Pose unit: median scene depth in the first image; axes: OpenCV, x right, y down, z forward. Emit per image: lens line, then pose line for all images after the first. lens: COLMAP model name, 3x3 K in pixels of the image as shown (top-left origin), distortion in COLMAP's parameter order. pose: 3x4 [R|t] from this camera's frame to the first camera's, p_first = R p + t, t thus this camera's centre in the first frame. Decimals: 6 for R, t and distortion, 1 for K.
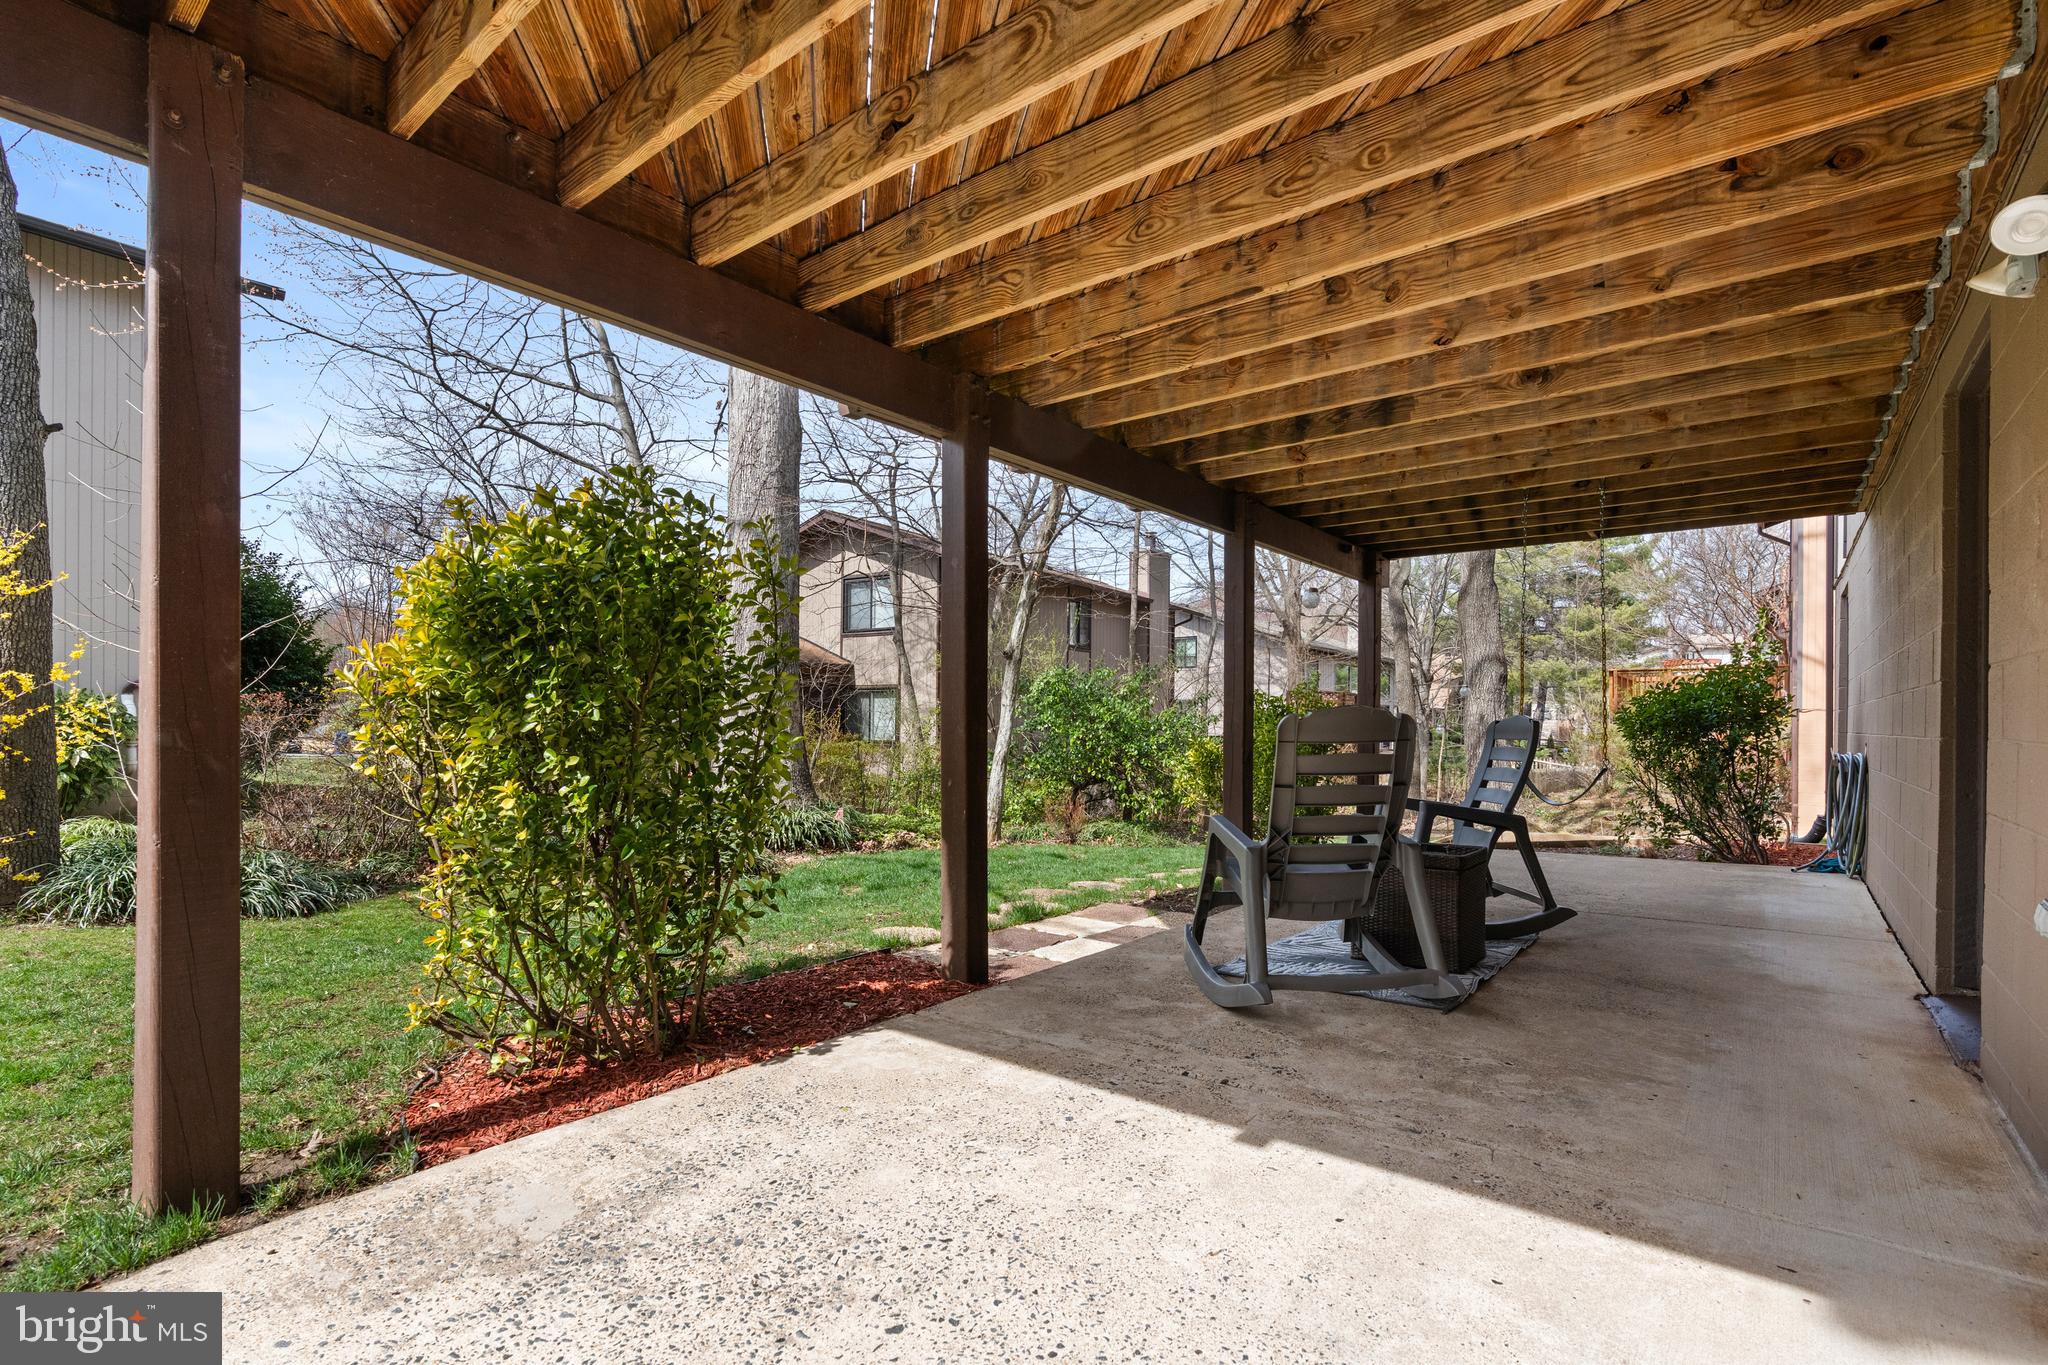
lens RADIAL K [[935.4, 0, 1001.0], [0, 935.4, 723.0], [0, 0, 1]] dist [-0.001081, 0.000041]
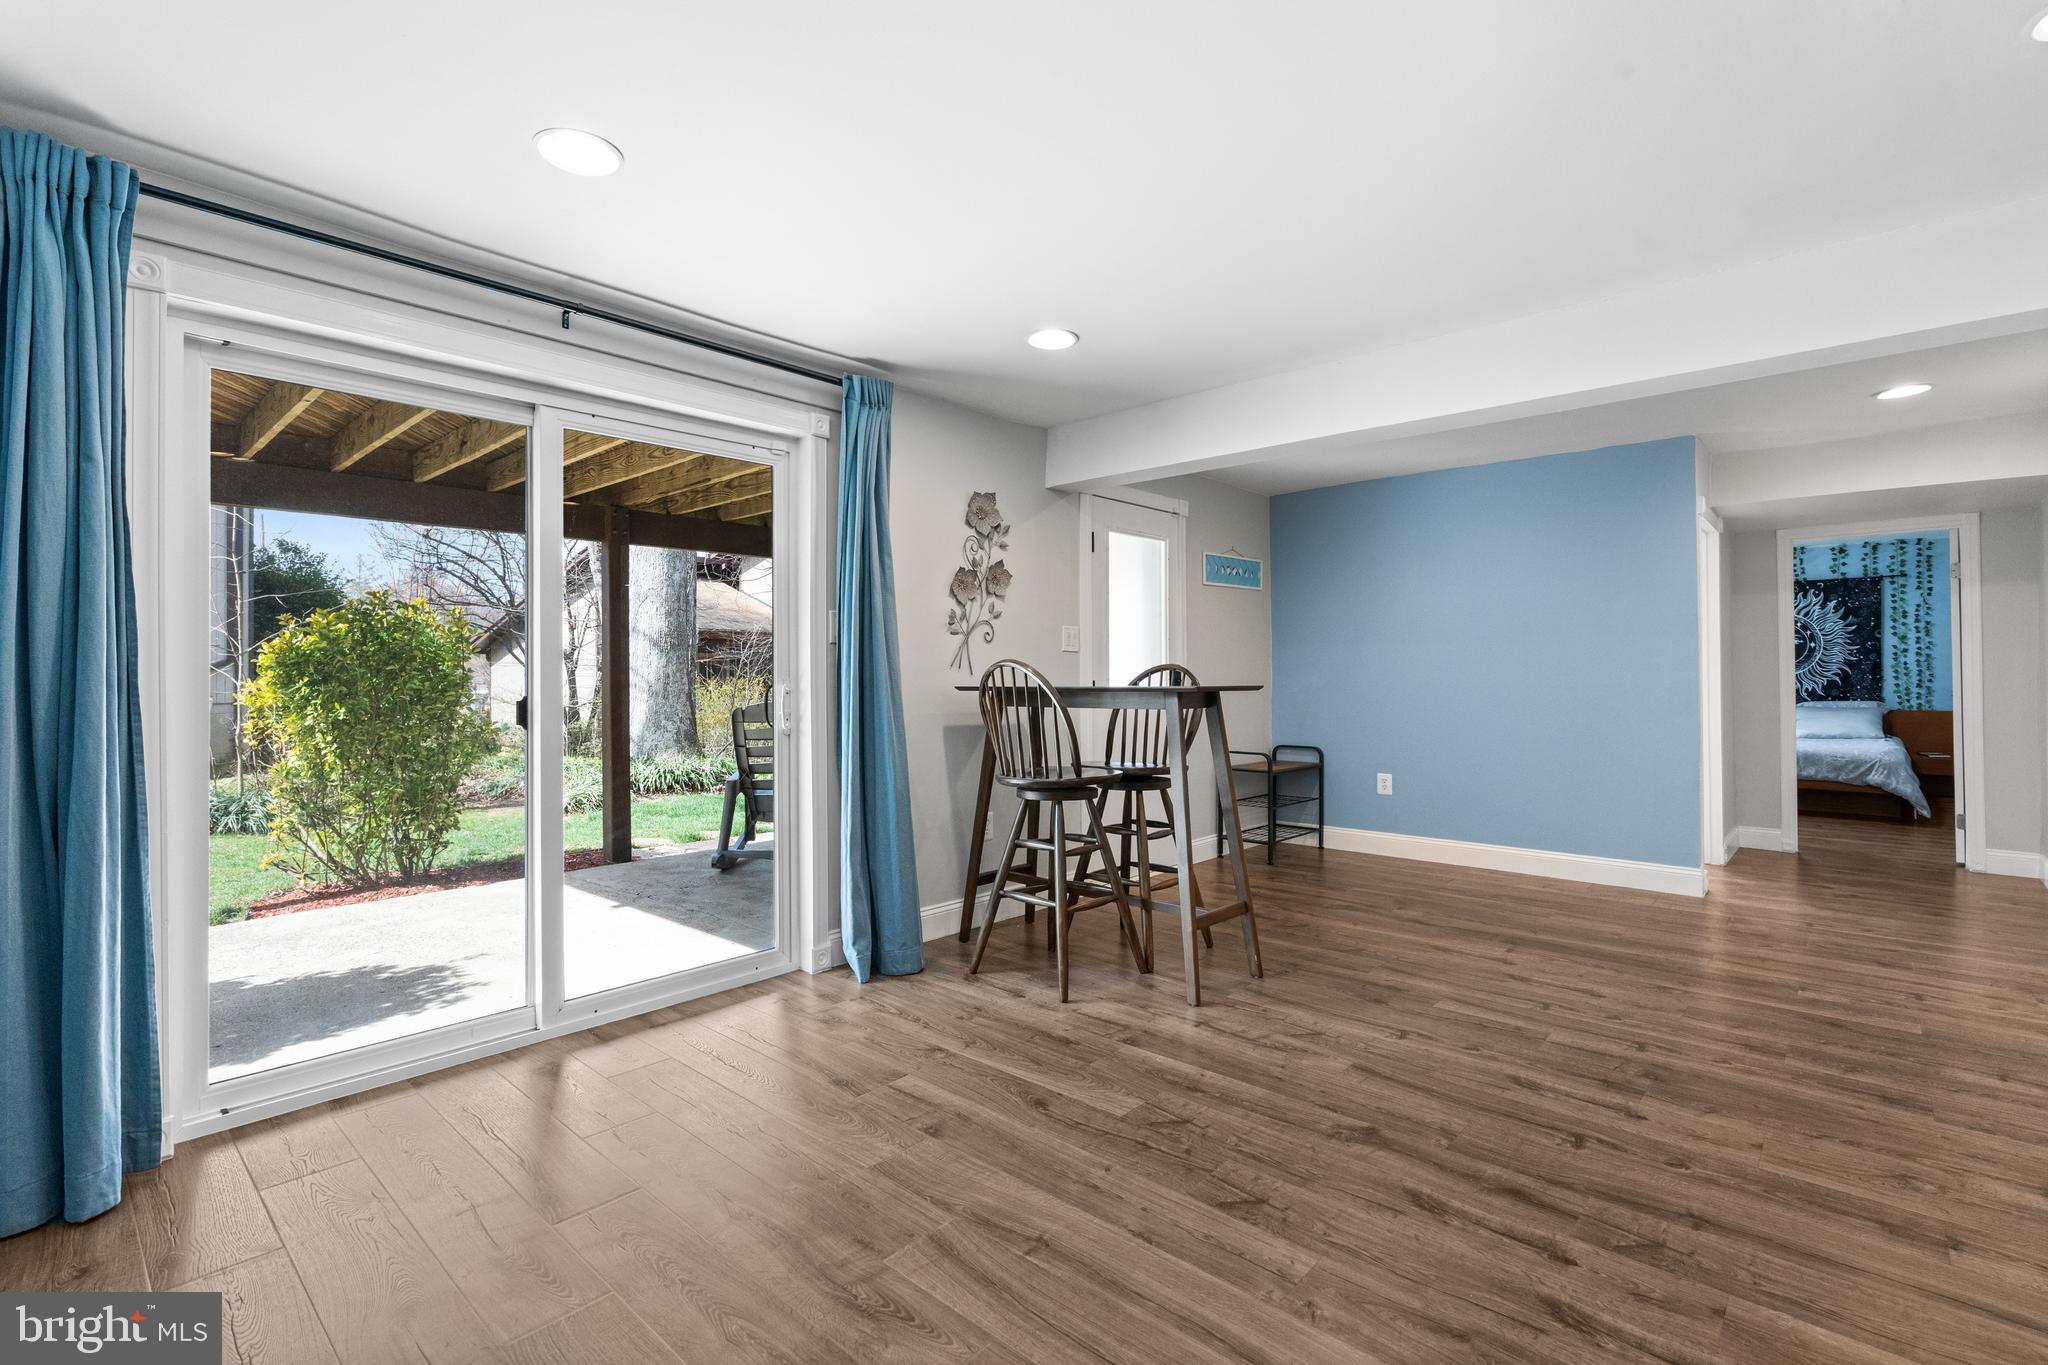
lens RADIAL K [[935.4, 0, 1027.1], [0, 935.4, 677.3], [0, 0, 1]] dist [-0.001081, 0.000041]
pose [[0.998627, -0.012866, -0.050776, 0.930053], [0.013007, 0.999912, 0.002447, -0.062822], [0.050740, -0.003104, 0.998707, -0.784621]]
